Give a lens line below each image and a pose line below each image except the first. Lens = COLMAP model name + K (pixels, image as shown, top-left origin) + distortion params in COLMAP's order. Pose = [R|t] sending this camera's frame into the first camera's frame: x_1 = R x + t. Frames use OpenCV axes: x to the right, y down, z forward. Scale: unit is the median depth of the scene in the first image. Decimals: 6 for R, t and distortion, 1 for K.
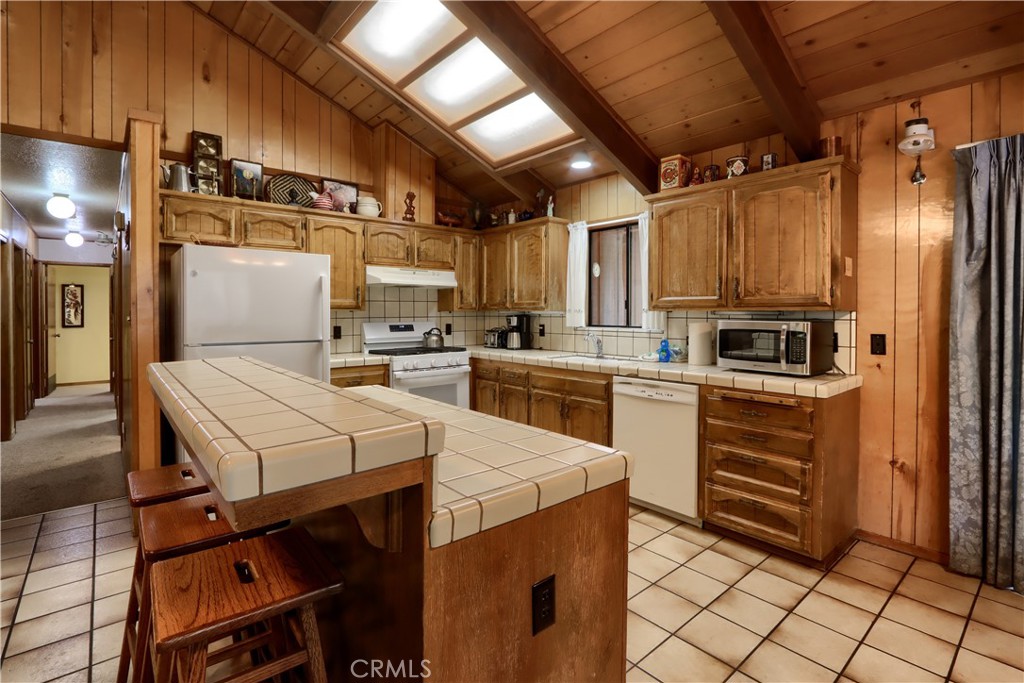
lens RADIAL K [[482.4, 0, 523.8], [0, 482.4, 313.1], [0, 0, 1]] dist [-0.020351, 0.004018]
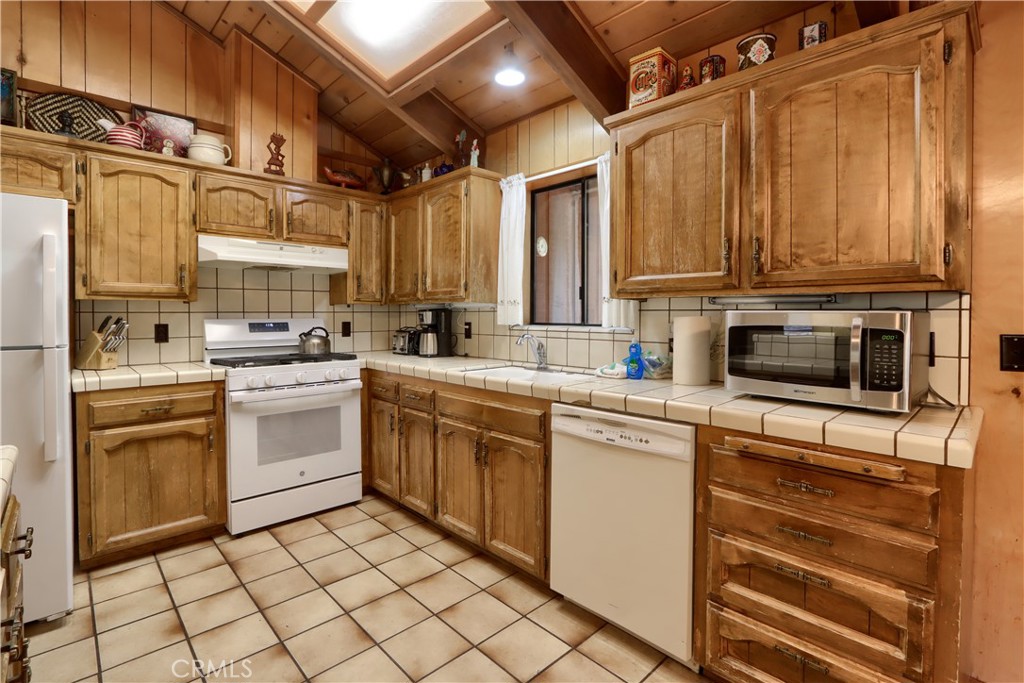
lens RADIAL K [[482.4, 0, 511.3], [0, 482.4, 317.5], [0, 0, 1]] dist [-0.020351, 0.004018]
pose [[0.999564, 0.000553, 0.029509, 0.108941], [-0.000692, 0.999989, 0.004682, 0.017410], [-0.029506, -0.004700, 0.999554, 0.366389]]
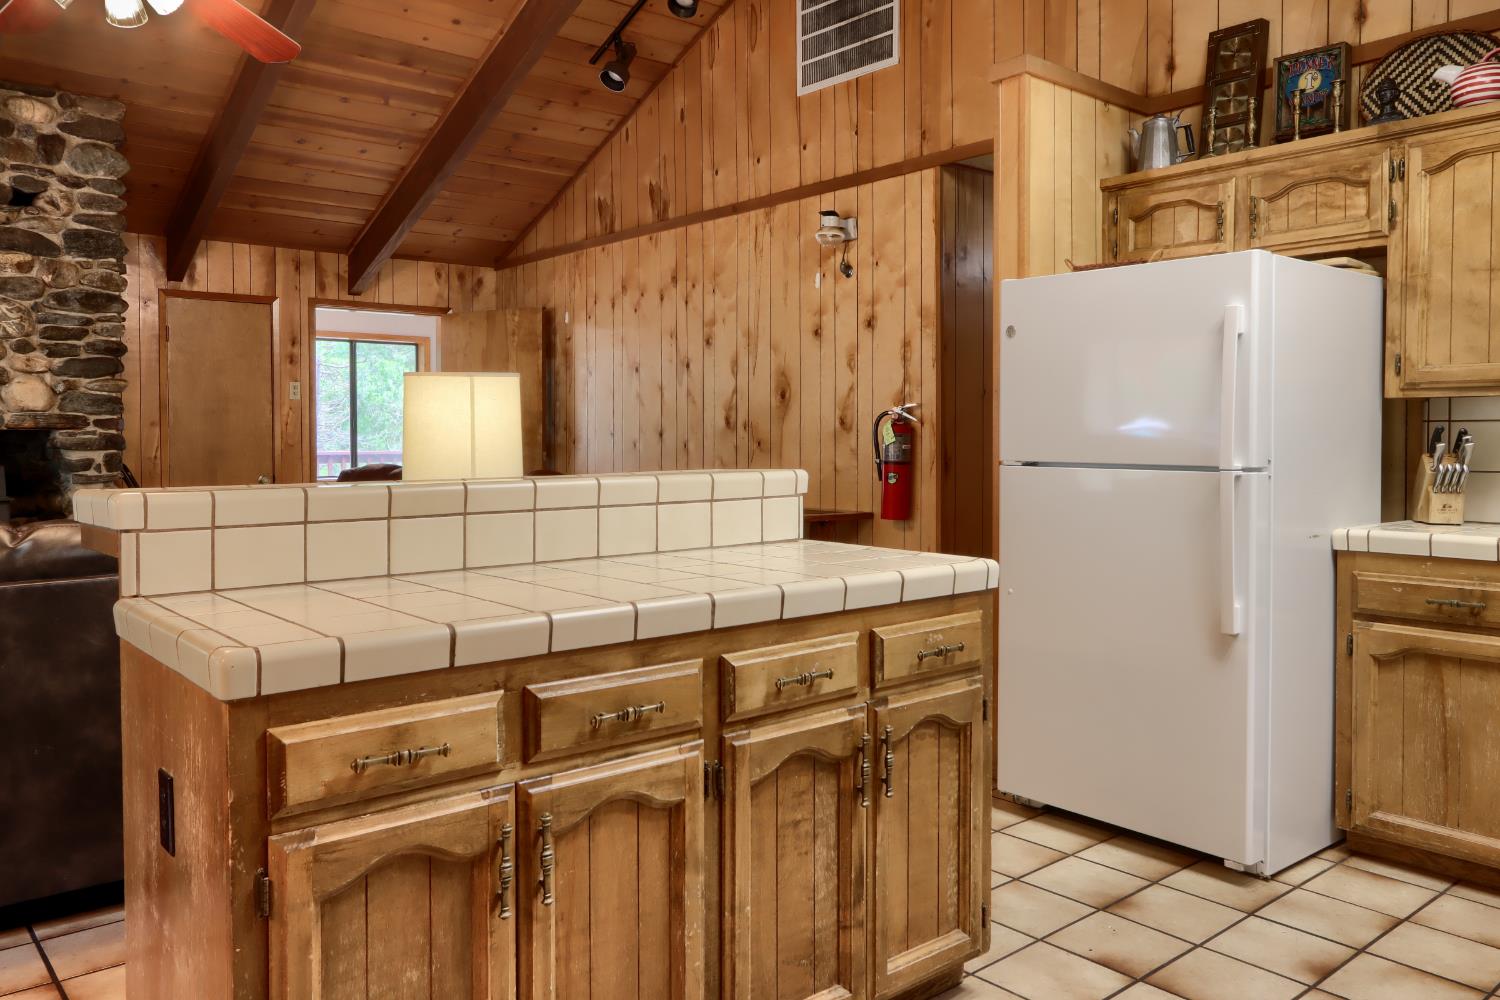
lens RADIAL K [[1147.8, 0, 742.7], [0, 1147.8, 462.1], [0, 0, 1]] dist [-0.008402, 0.023725]
pose [[-0.039656, 0.023514, -0.998937, 0.493494], [-0.005549, 0.999702, 0.023752, 0.028592], [0.999198, 0.006485, -0.039513, 0.564393]]
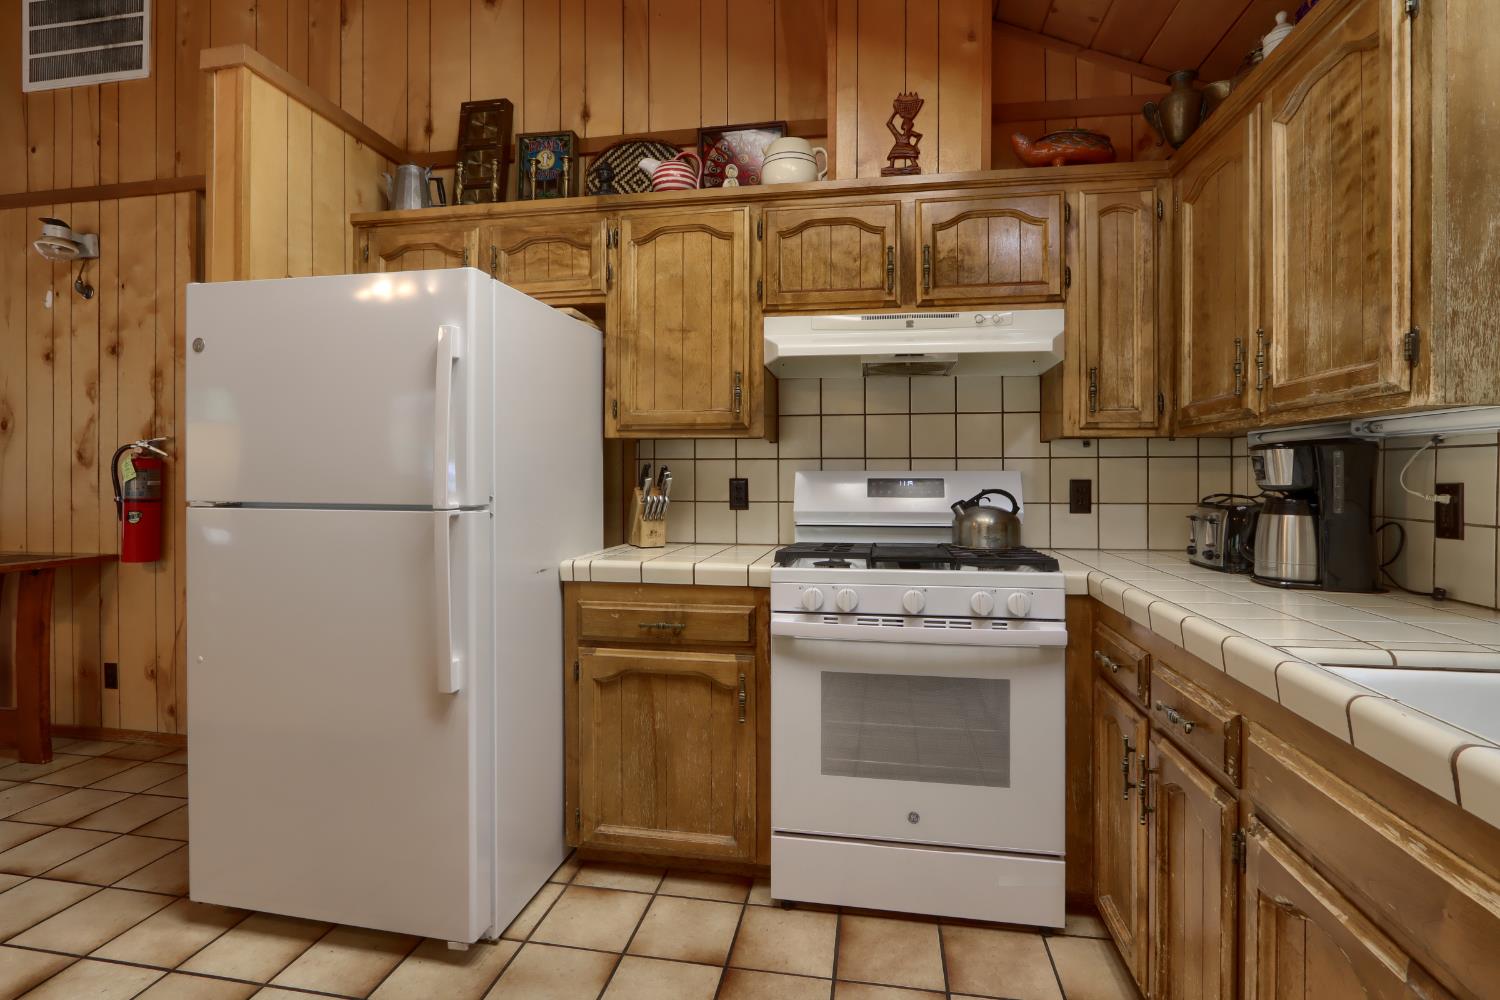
lens RADIAL K [[706.6, 0, 762.5], [0, 706.6, 471.7], [0, 0, 1]] dist [-0.020351, 0.004018]
pose [[0.616569, 0.001414, -0.787299, 0.124308], [-0.004384, 0.999989, -0.001637, 0.027206], [0.787288, 0.004461, 0.616569, 0.771088]]
